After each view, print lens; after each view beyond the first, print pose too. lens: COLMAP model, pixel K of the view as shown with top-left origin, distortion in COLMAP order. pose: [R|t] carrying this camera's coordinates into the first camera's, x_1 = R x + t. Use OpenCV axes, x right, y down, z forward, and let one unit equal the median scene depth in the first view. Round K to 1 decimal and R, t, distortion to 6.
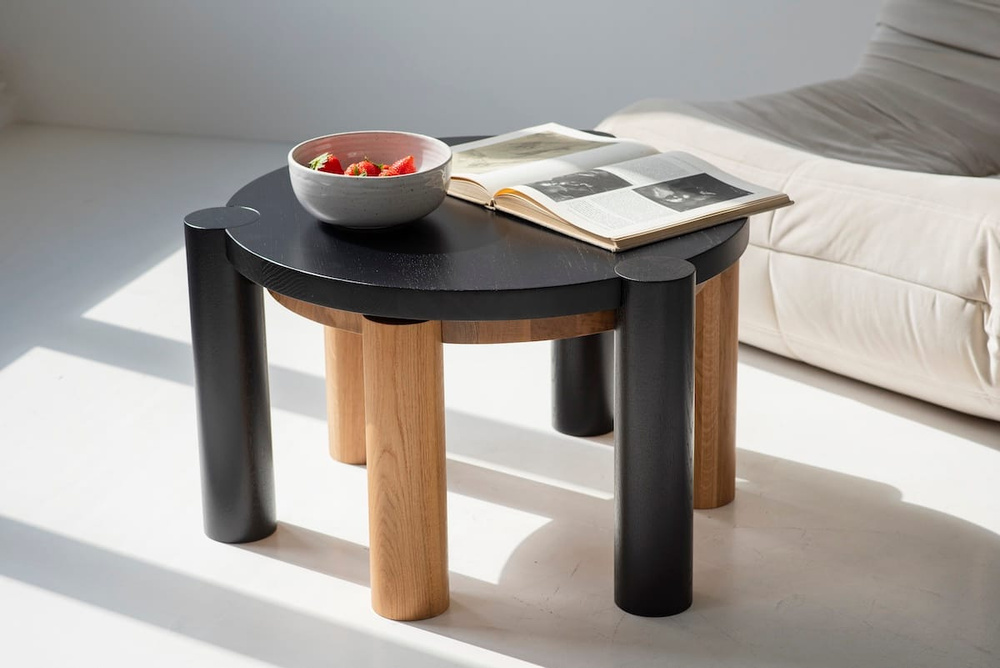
lens RADIAL K [[2348.4, 0, 500.0], [0, 2348.4, 334.0], [0, 0, 1]] dist [0.068239, -0.073708]
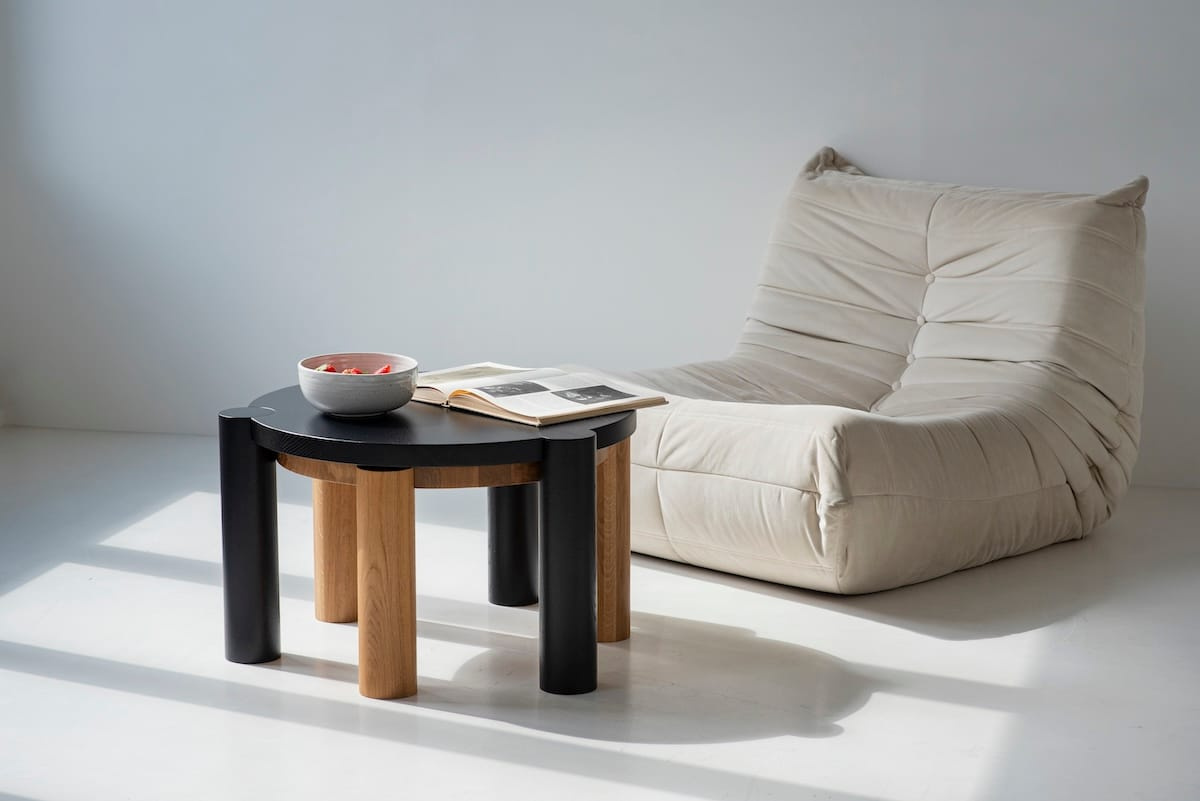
lens RADIAL K [[2818.1, 0, 600.0], [0, 2818.1, 400.5], [0, 0, 1]] dist [0.068239, -0.073708]
pose [[0.997170, 0.001437, 0.075164, -0.035010], [0.011070, 0.986112, -0.165713, 0.198136], [-0.074358, 0.166076, 0.983305, -0.562540]]
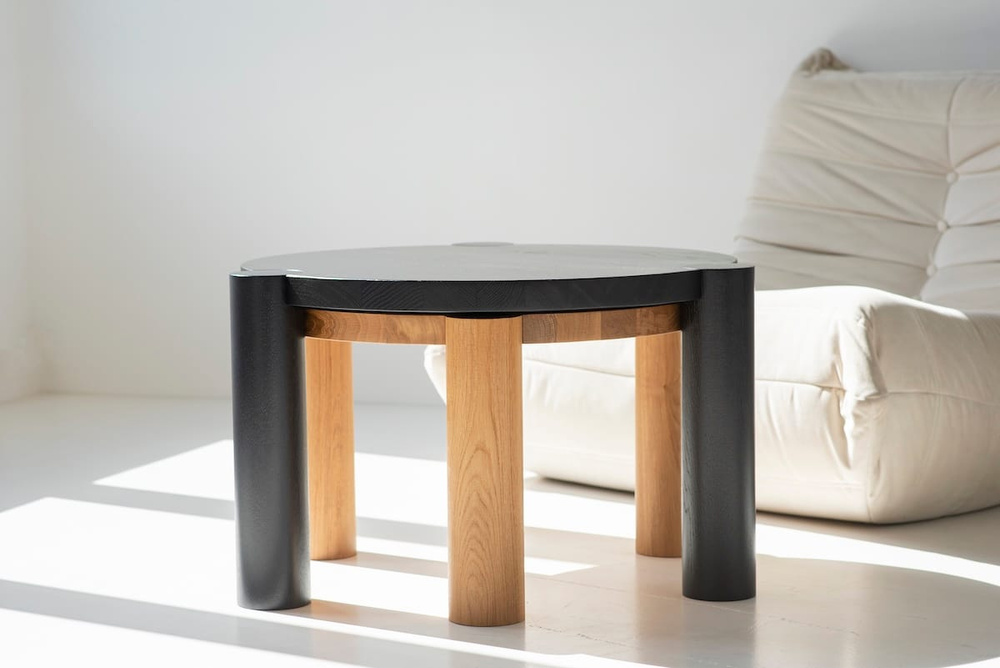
lens RADIAL K [[2348.4, 0, 500.0], [0, 2348.4, 334.0], [0, 0, 1]] dist [0.068239, -0.073708]
pose [[0.998771, 0.001256, 0.049550, 0.001566], [0.011170, 0.968261, -0.249692, 0.225689], [-0.048291, 0.249938, 0.967057, -0.018208]]
